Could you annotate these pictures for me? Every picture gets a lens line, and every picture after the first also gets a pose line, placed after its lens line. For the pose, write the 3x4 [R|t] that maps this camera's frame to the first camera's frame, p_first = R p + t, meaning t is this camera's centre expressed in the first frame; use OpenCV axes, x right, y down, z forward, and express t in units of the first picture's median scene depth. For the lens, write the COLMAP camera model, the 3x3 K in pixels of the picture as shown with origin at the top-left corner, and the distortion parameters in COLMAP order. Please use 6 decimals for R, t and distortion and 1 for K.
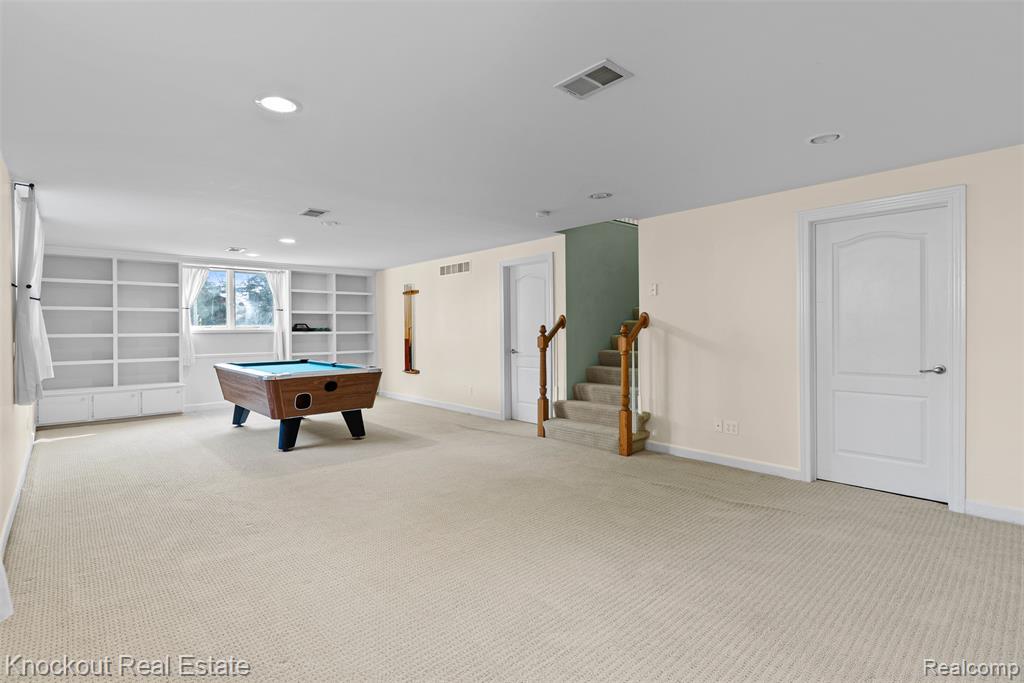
lens RADIAL K [[492.5, 0, 517.7], [0, 492.5, 335.4], [0, 0, 1]] dist [0.003709, -0.000129]
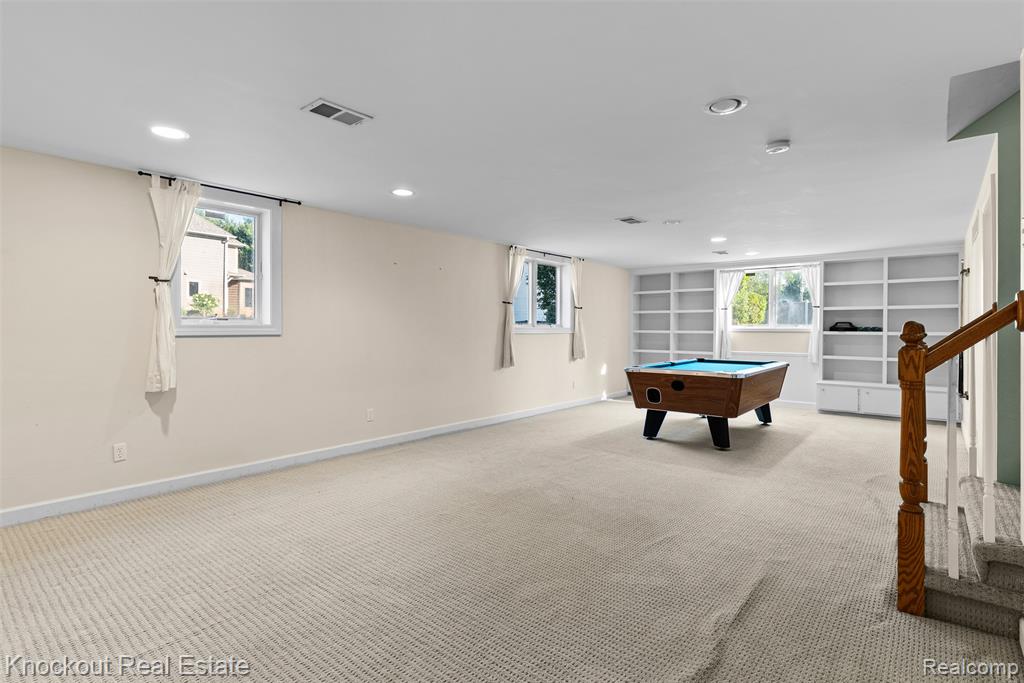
lens RADIAL K [[510.4, 0, 515.9], [0, 510.4, 335.0], [0, 0, 1]] dist [-0.000760, 0.002189]
pose [[0.135098, 0.022453, -0.990578, 0.420031], [-0.019948, 0.999602, 0.019937, -0.009018], [0.990631, 0.017067, 0.135492, 0.376681]]
